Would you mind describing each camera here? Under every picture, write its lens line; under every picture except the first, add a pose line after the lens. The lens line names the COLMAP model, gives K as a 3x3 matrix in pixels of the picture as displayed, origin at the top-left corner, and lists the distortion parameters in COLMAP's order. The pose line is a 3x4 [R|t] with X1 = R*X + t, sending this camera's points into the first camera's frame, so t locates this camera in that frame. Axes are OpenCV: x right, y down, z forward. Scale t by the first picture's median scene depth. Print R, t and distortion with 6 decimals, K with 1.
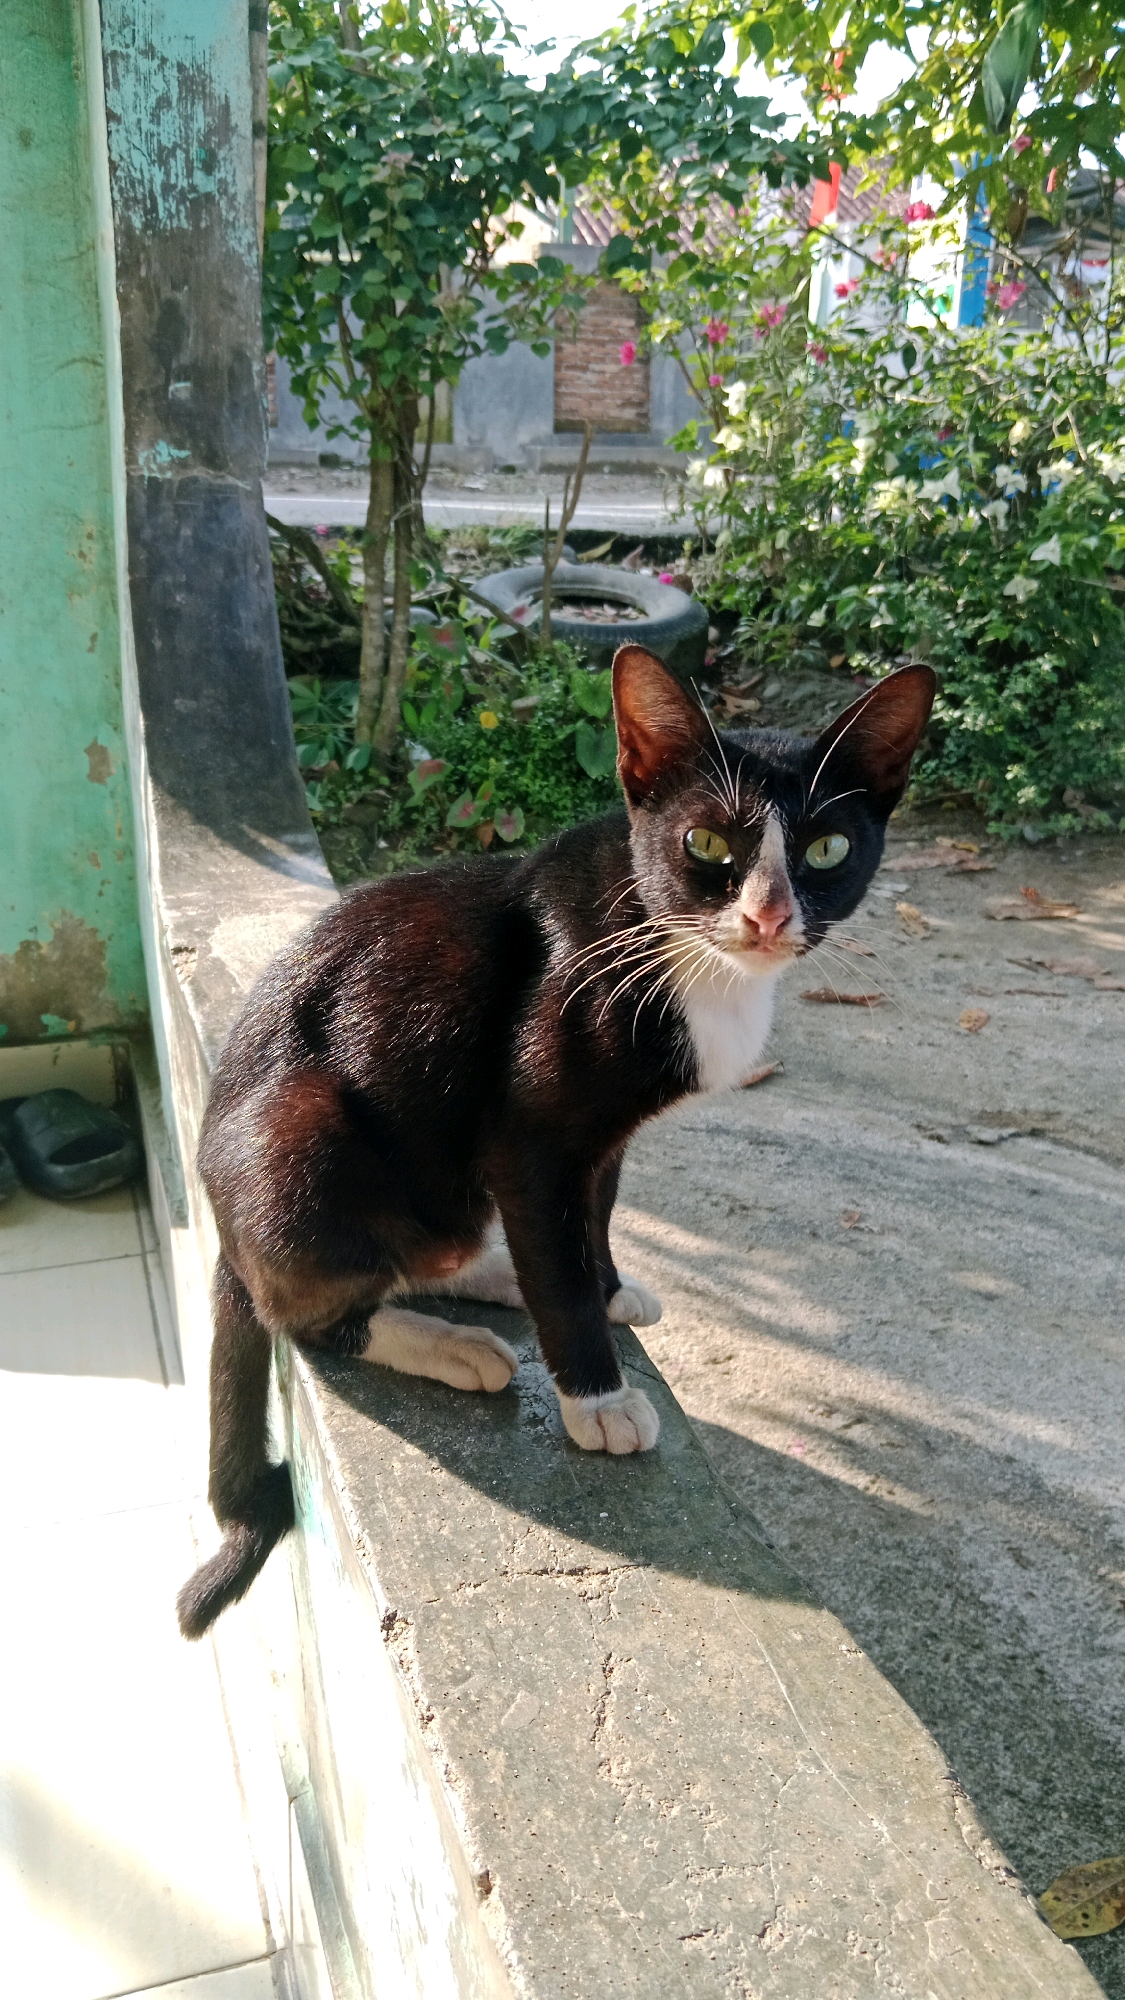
lens RADIAL K [[1605.5, 0, 621.7], [0, 1605.5, 977.5], [0, 0, 1]] dist [0.106679, -0.192928]
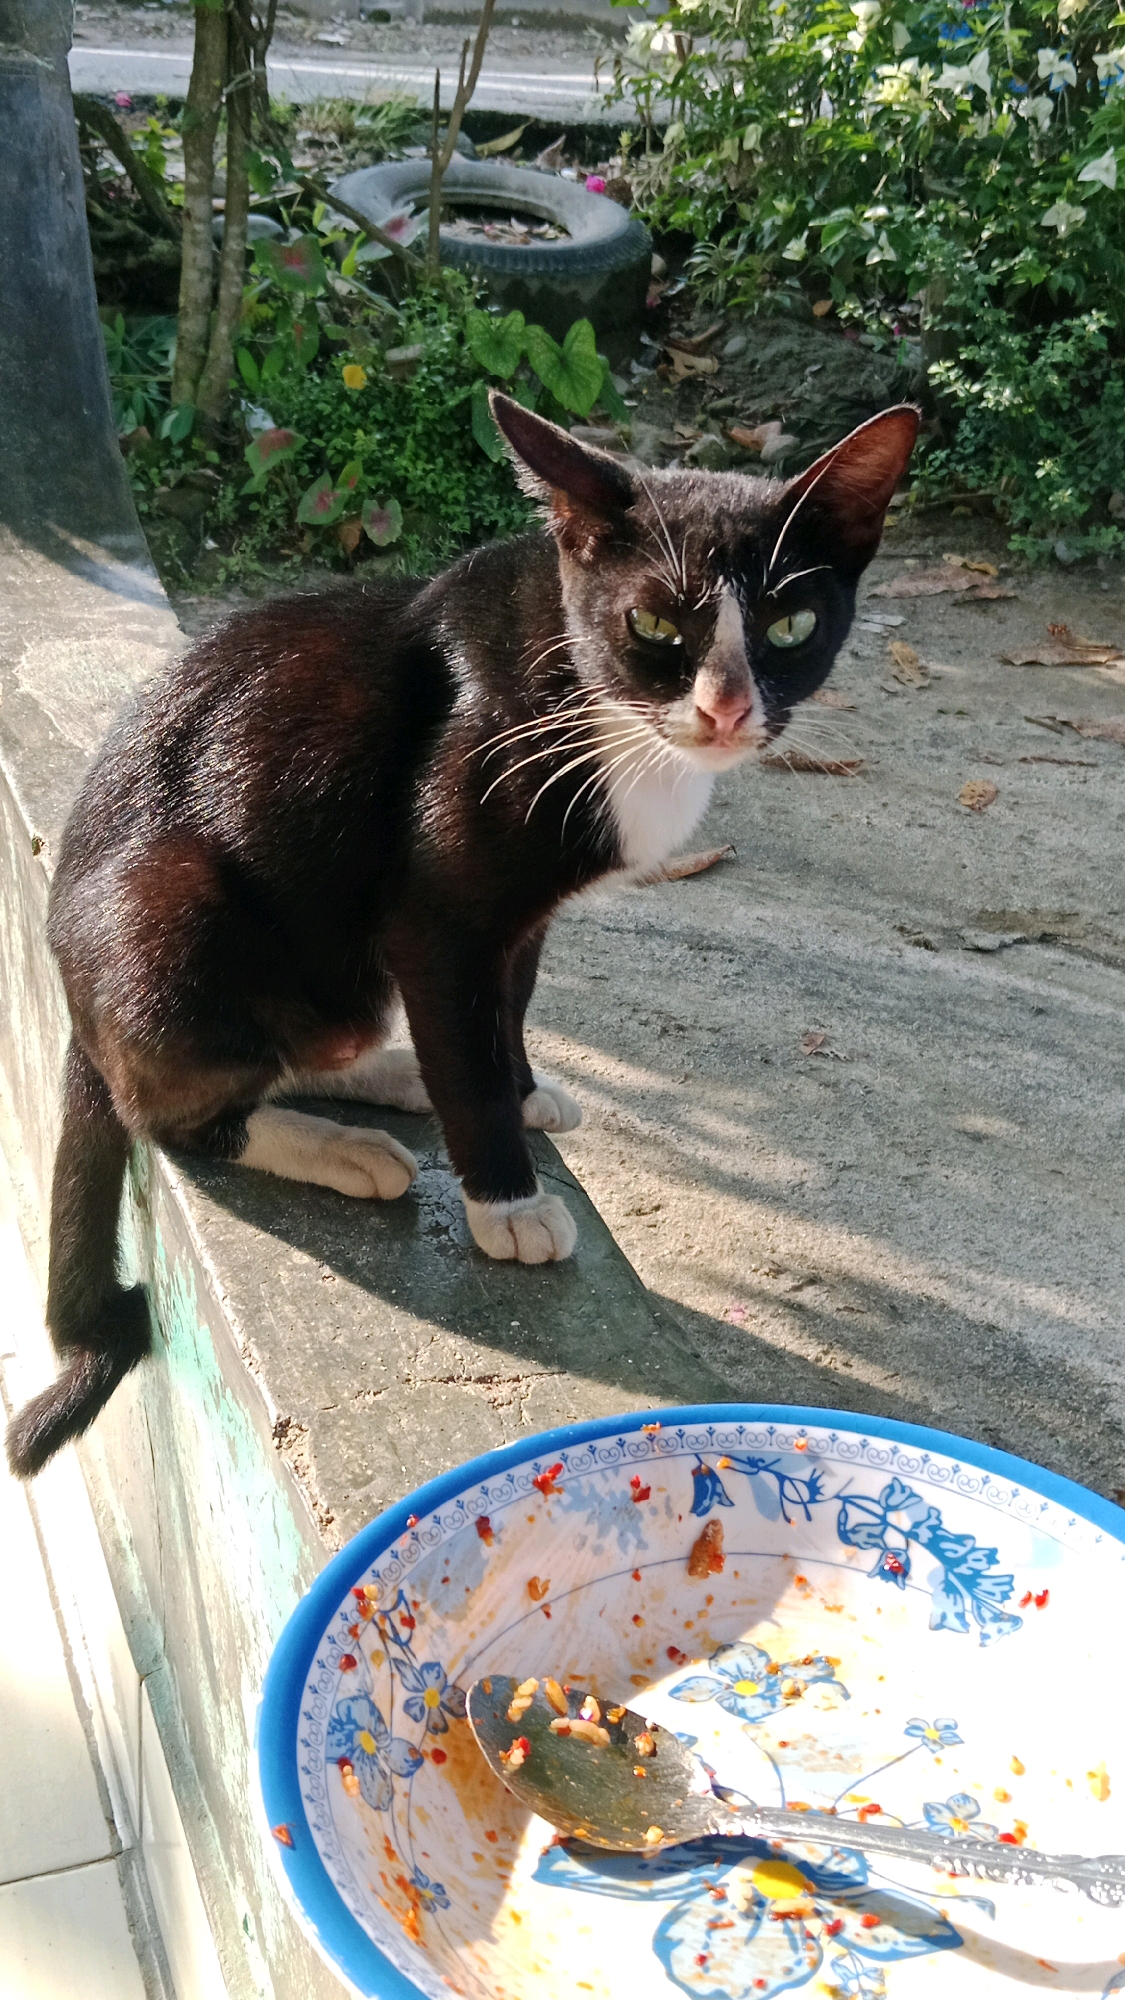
lens RADIAL K [[1605.5, 0, 621.7], [0, 1605.5, 977.5], [0, 0, 1]] dist [0.106679, -0.192928]
pose [[0.999012, 0.012861, 0.042534, 0.012348], [-0.019257, 0.987950, 0.153573, -0.003281], [-0.040046, -0.154241, 0.987221, 0.209180]]
